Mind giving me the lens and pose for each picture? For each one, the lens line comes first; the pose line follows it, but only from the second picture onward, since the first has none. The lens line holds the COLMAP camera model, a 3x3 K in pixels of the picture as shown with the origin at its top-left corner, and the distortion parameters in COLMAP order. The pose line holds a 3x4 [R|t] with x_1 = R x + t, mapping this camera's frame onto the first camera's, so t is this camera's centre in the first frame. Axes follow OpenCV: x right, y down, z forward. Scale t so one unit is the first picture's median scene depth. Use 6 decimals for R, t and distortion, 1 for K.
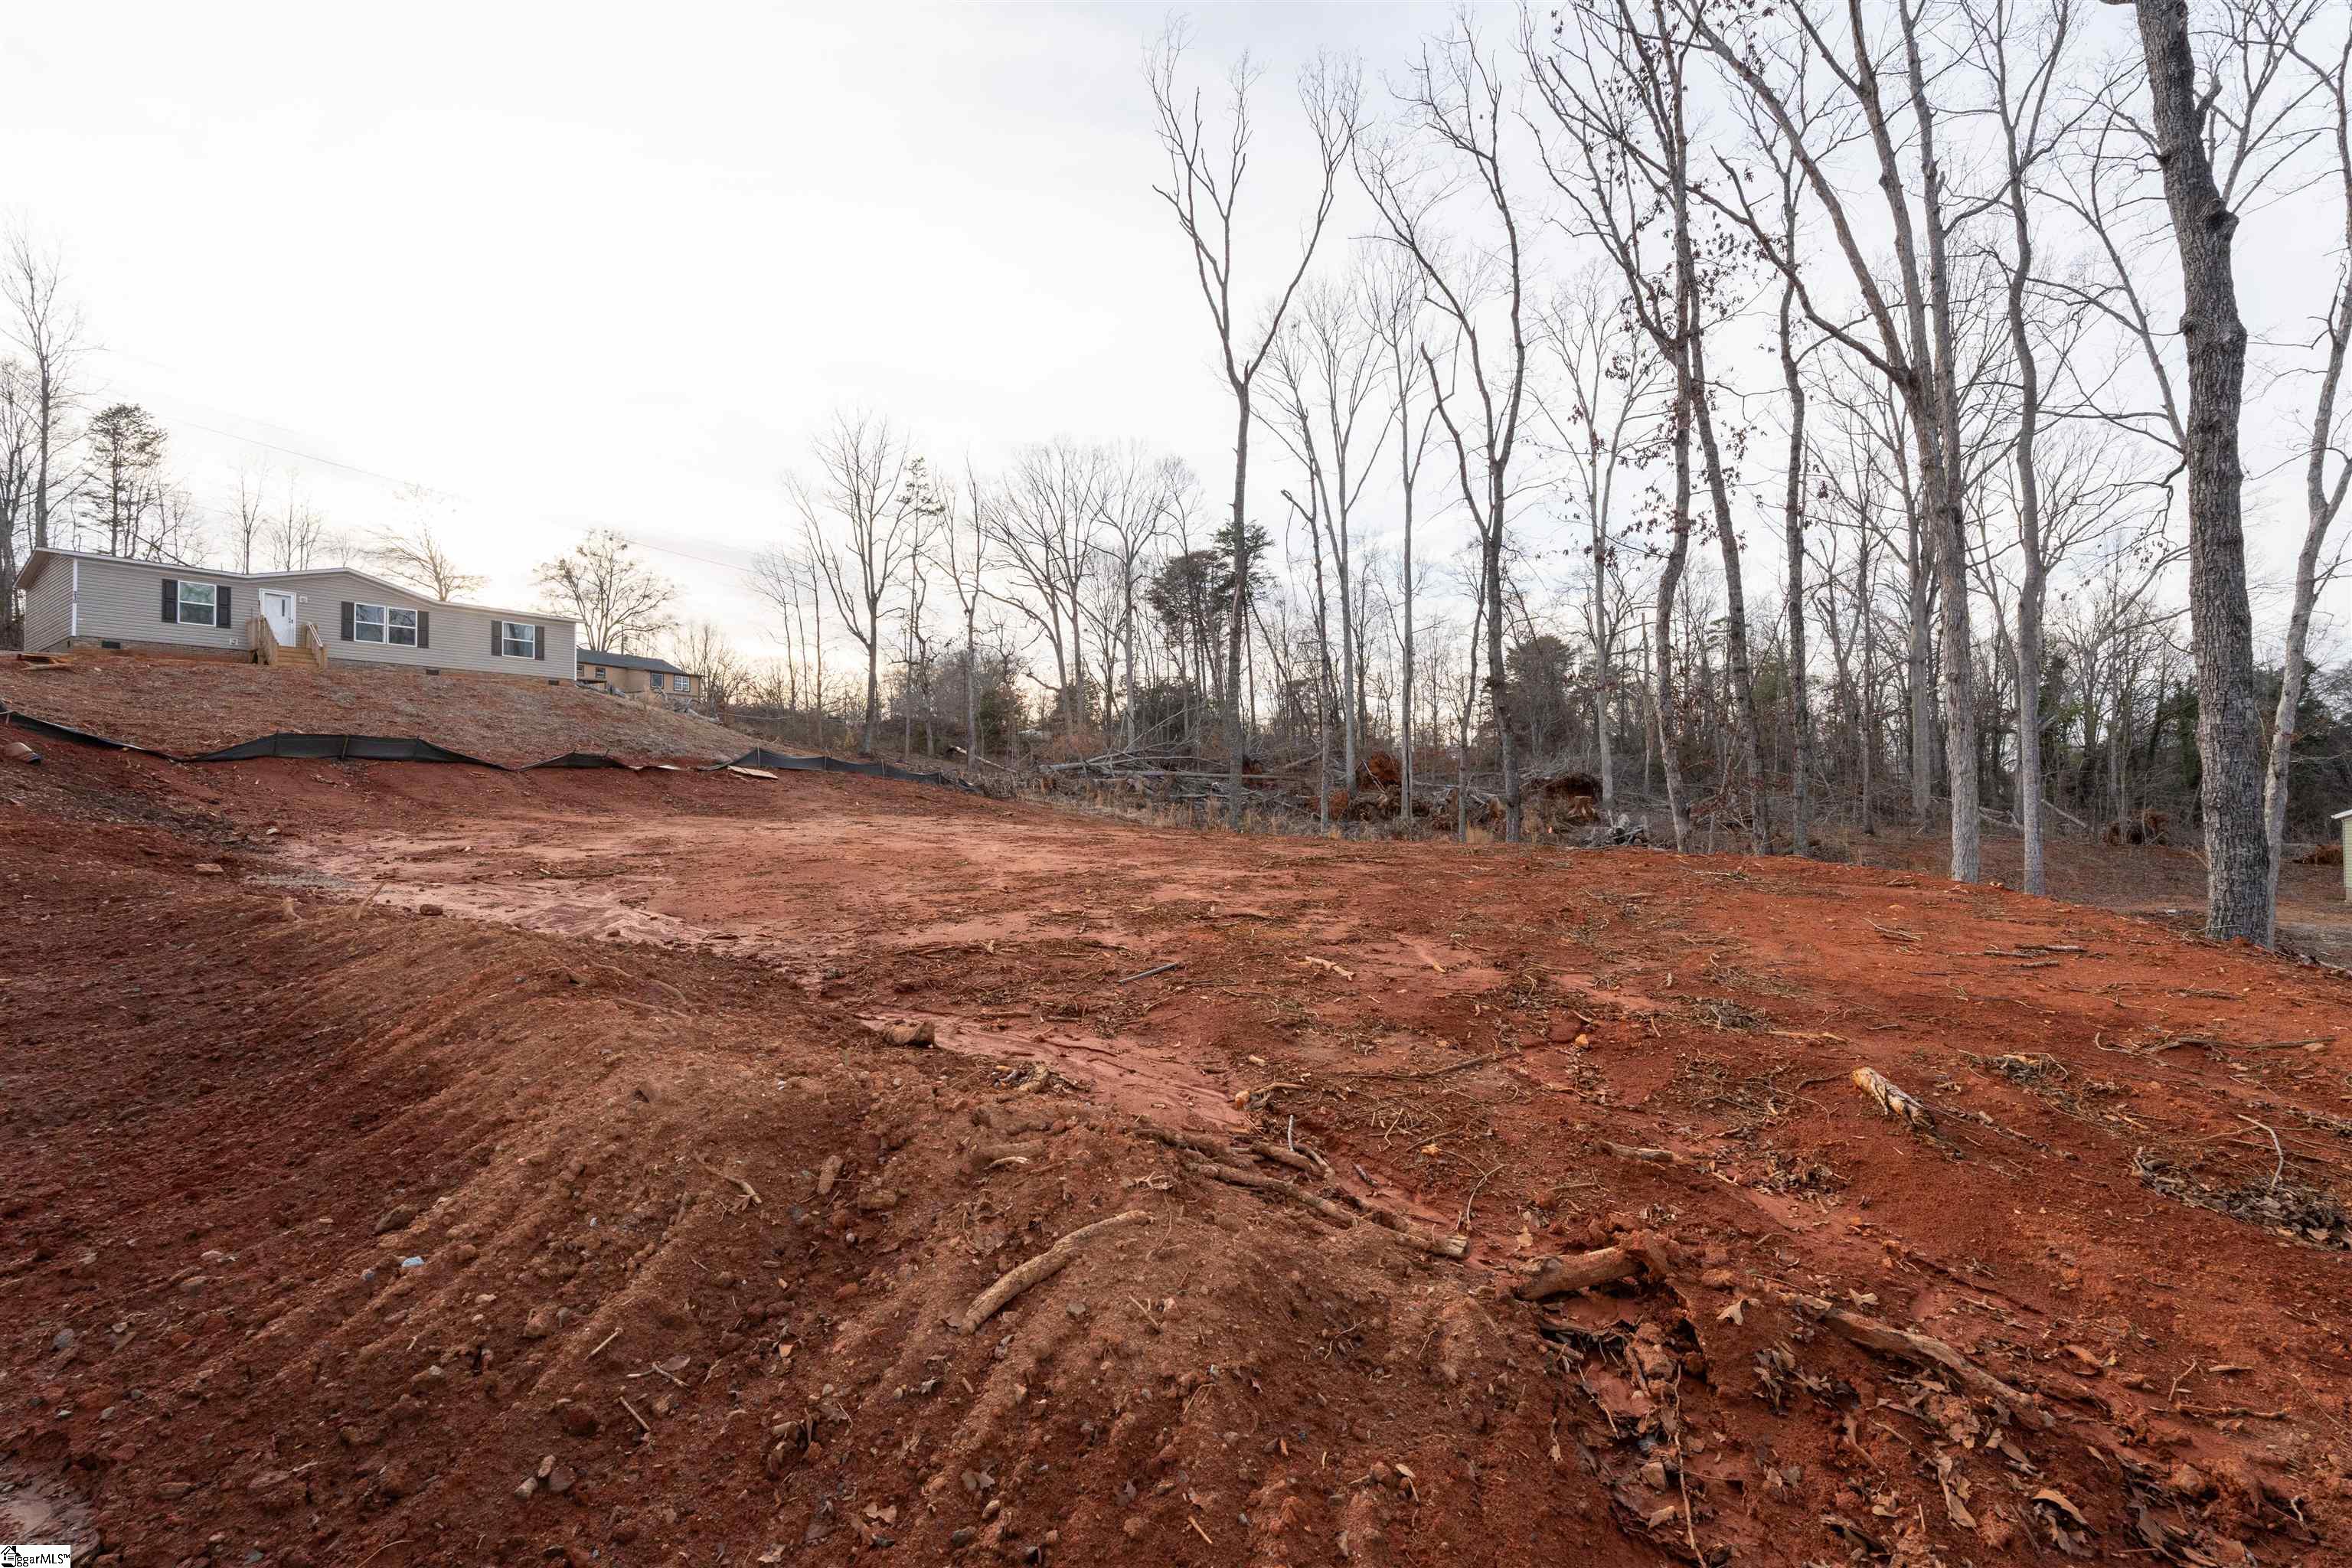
lens RADIAL K [[1029.6, 0, 1168.0], [0, 1029.6, 777.8], [0, 0, 1]] dist [0.001063, 0.000556]
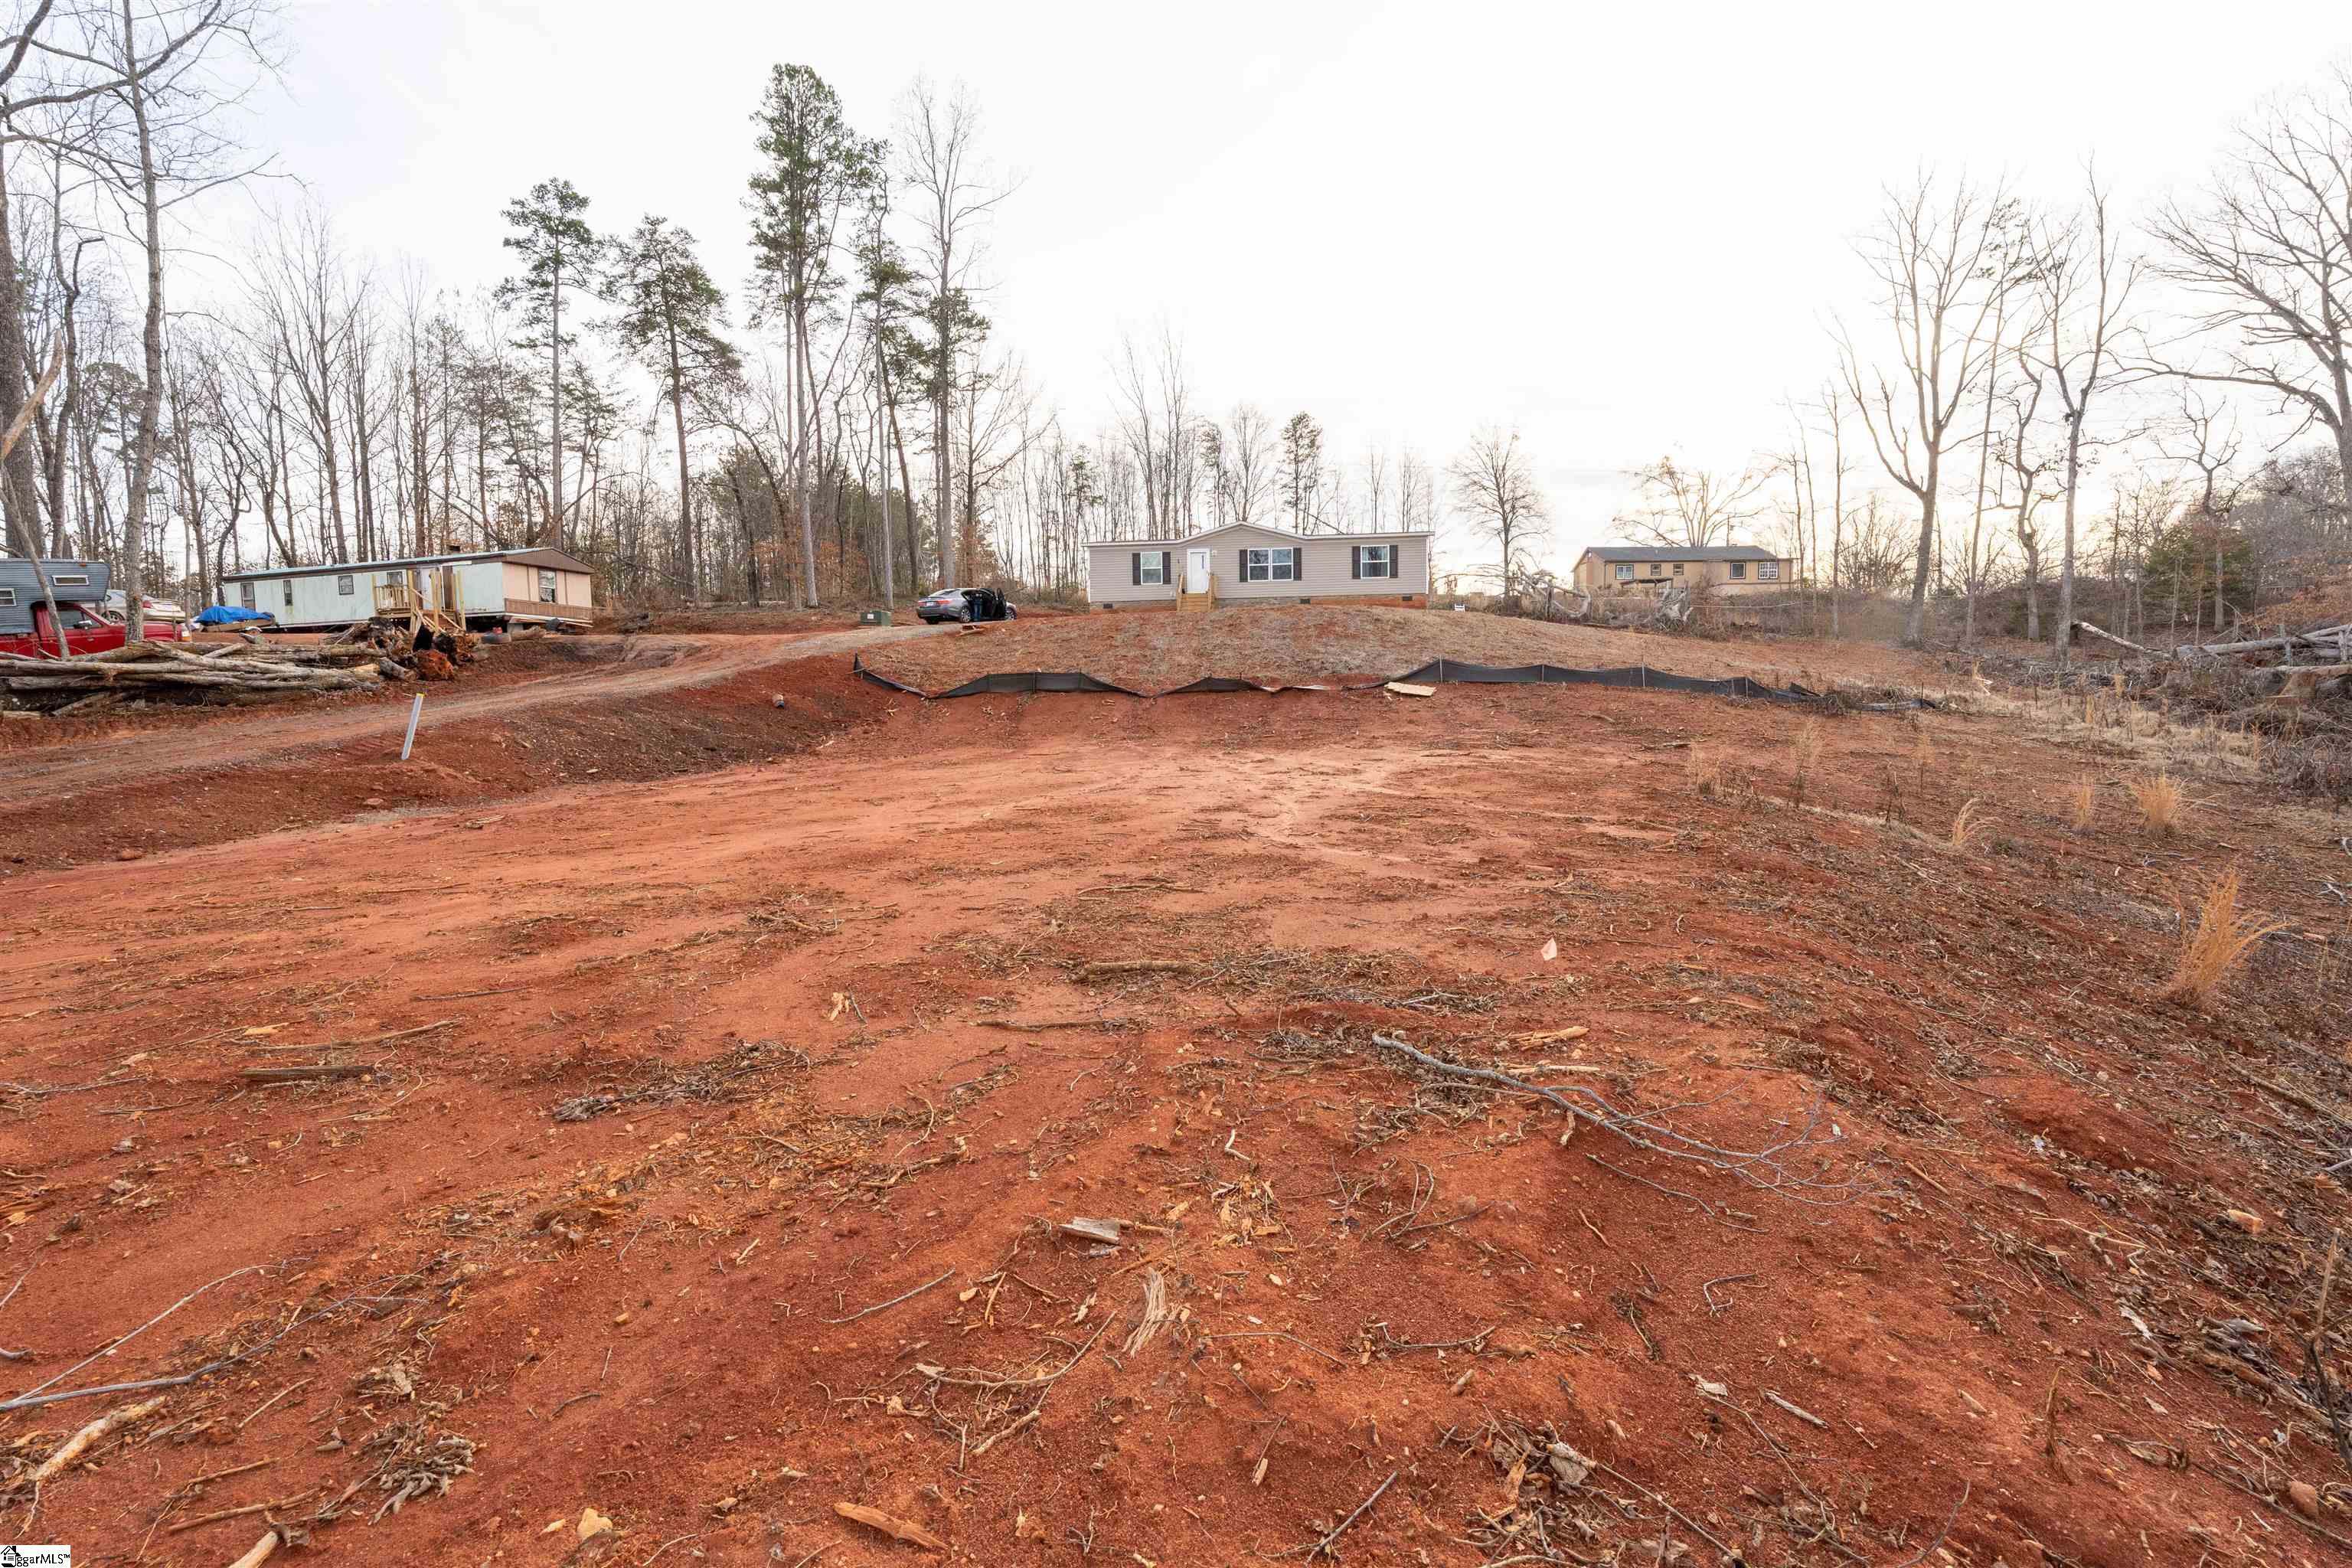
lens RADIAL K [[1035.3, 0, 1168.2], [0, 1035.3, 780.4], [0, 0, 1]] dist [-0.001187, 0.000249]
pose [[0.489913, 0.057666, -0.869862, 0.116006], [0.031961, 0.995951, 0.084025, -0.003751], [0.871186, -0.068967, 0.486086, 0.167067]]
